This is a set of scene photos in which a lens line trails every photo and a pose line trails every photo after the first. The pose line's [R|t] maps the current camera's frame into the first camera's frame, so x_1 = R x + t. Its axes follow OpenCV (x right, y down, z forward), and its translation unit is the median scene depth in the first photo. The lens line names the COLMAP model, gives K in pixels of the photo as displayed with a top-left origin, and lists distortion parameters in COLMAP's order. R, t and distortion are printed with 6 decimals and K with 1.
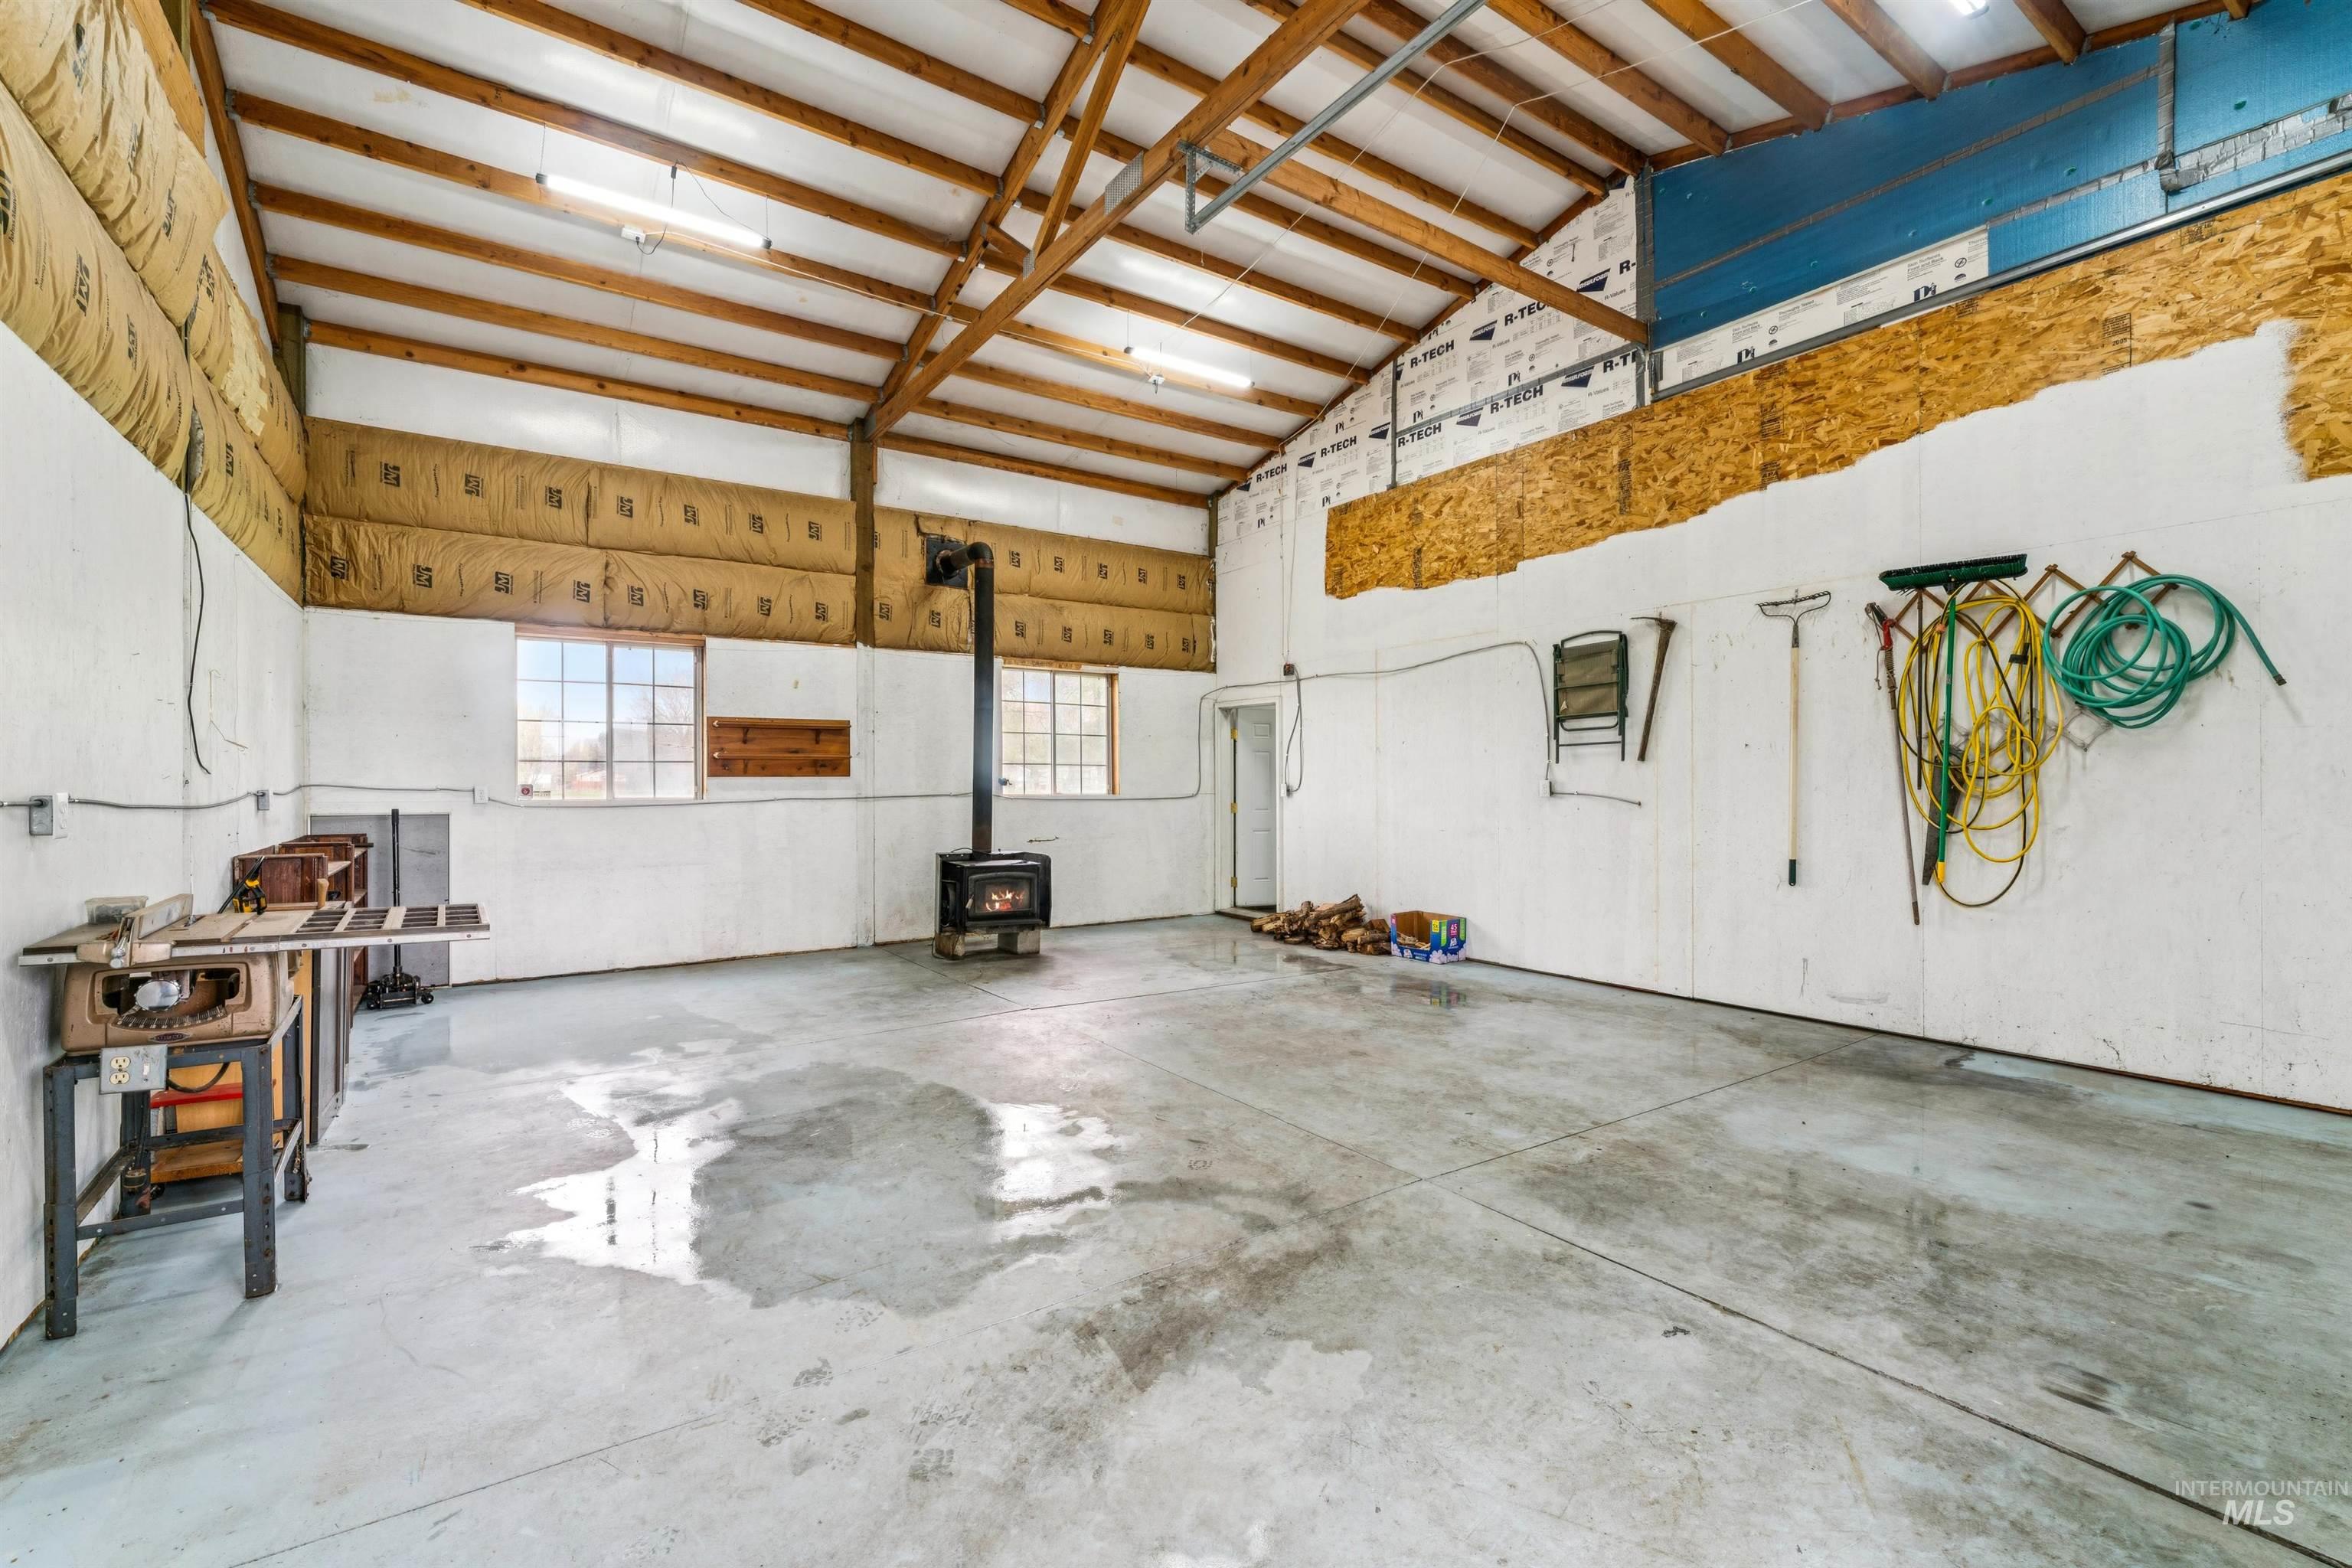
lens RADIAL K [[1014.4, 0, 1184.4], [0, 1014.4, 771.4], [0, 0, 1]] dist [-0.000278, 0.000287]
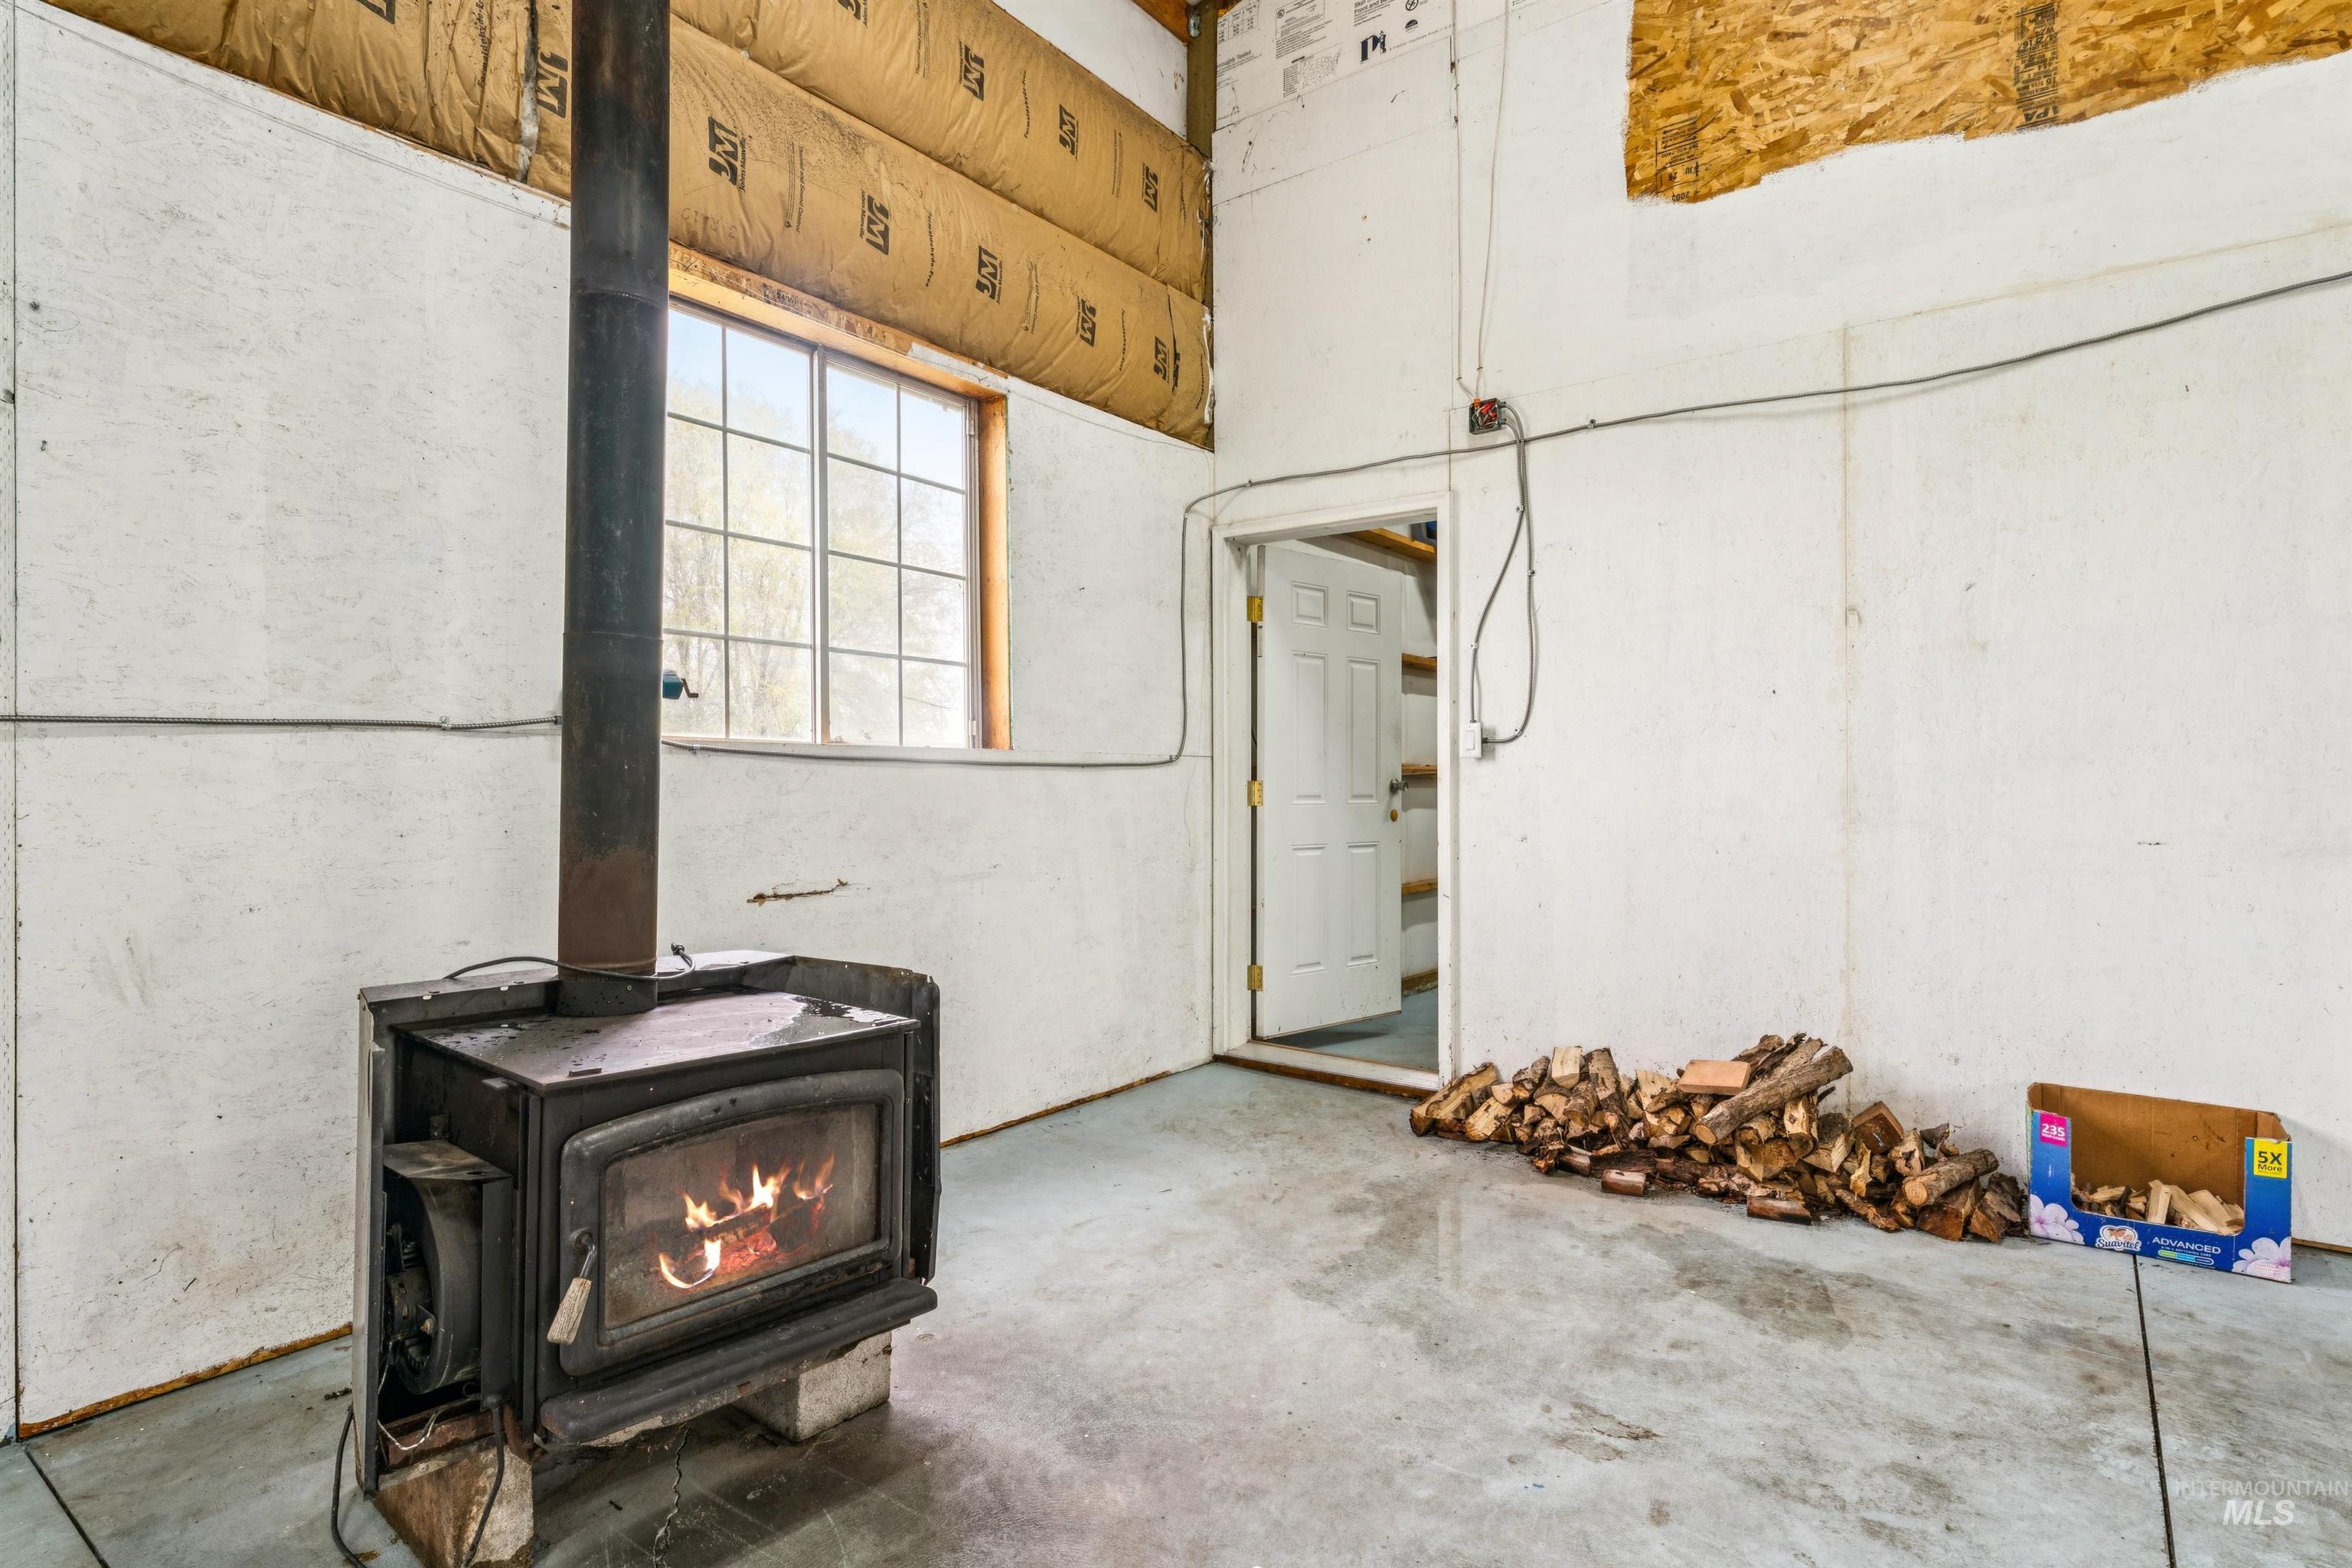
lens RADIAL K [[1186.9, 0, 1176.0], [0, 1186.9, 784.0], [0, 0, 1]] dist [-0.002518, -0.000194]
pose [[0.947764, 0.002380, 0.318963, -0.143800], [-0.005926, 0.999931, 0.010145, 0.030850], [-0.318917, -0.011505, 0.947713, 0.626229]]
